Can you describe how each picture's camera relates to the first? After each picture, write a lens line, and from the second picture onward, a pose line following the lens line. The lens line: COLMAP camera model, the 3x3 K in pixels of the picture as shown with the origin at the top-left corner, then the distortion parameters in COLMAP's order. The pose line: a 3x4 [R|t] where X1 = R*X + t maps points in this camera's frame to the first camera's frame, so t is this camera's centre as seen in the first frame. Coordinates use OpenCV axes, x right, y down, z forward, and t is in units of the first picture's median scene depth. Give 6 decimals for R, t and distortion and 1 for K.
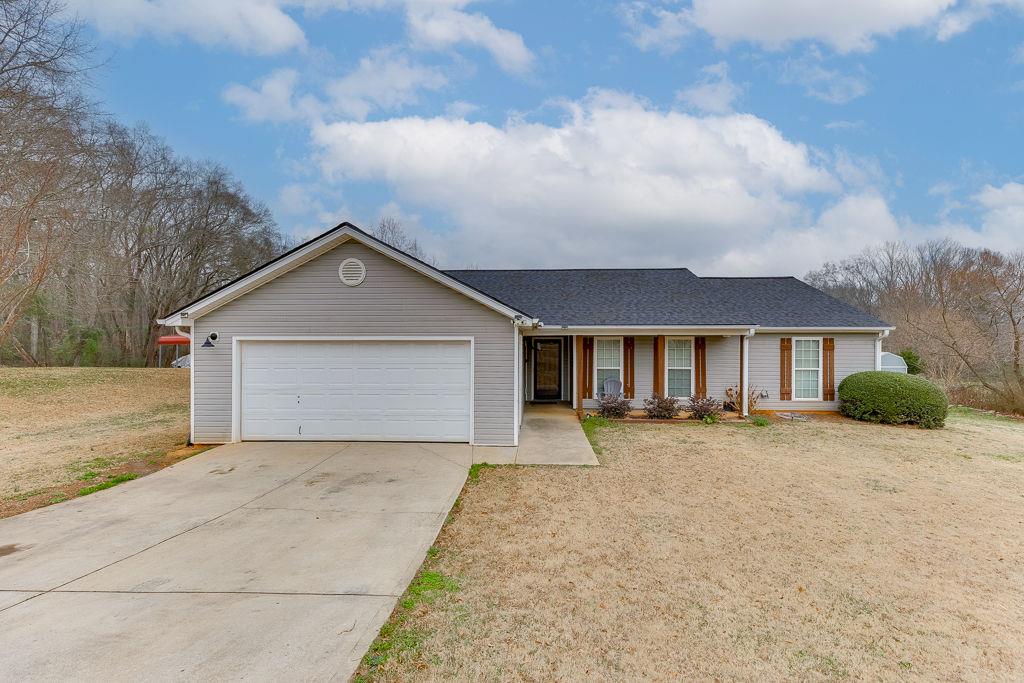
lens RADIAL K [[460.9, 0, 516.5], [0, 460.9, 337.8], [0, 0, 1]] dist [0.005211, 0.000886]
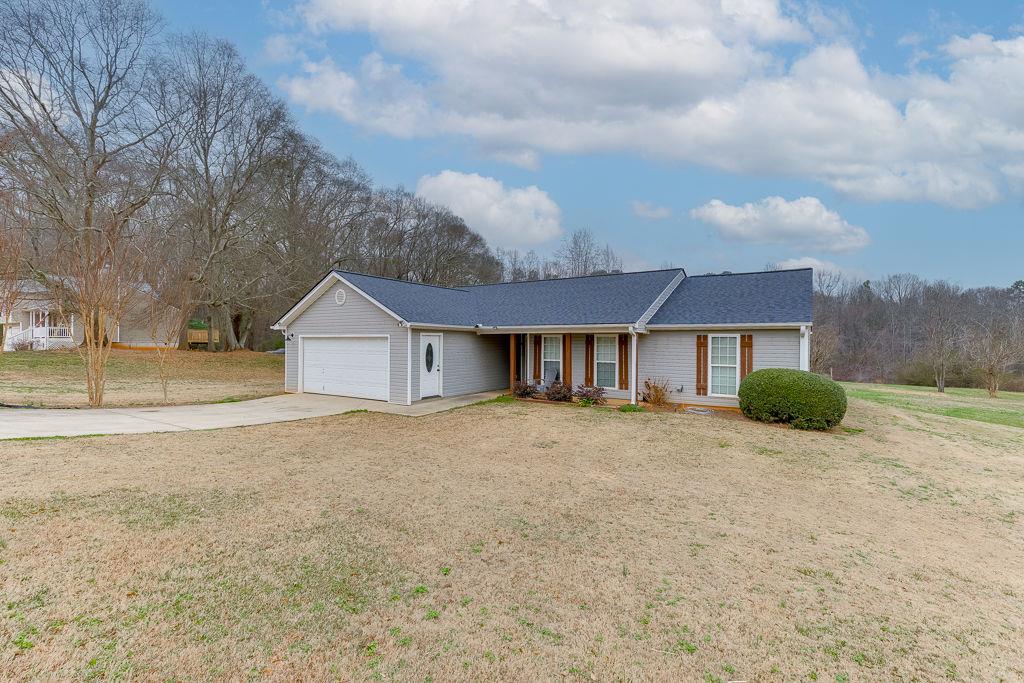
lens RADIAL K [[460.9, 0, 519.2], [0, 460.9, 336.9], [0, 0, 1]] dist [0.005211, 0.000886]
pose [[0.861323, -0.000462, -0.508057, 0.762863], [0.002804, 0.999989, 0.003844, -0.000309], [0.508050, -0.004736, 0.861315, -0.095479]]
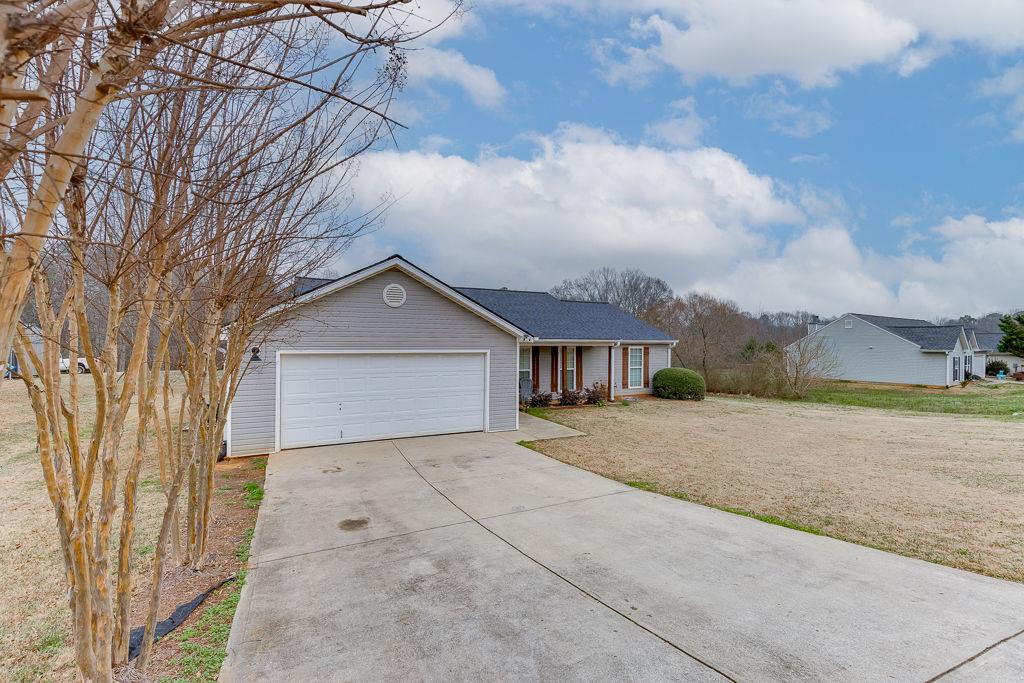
lens RADIAL K [[460.9, 0, 517.4], [0, 460.9, 347.1], [0, 0, 1]] dist [0.005211, 0.000886]
pose [[0.867798, -0.001987, 0.496914, -0.471643], [-0.008068, 0.999804, 0.018088, -0.024522], [-0.496852, -0.019706, 0.867611, -0.126966]]
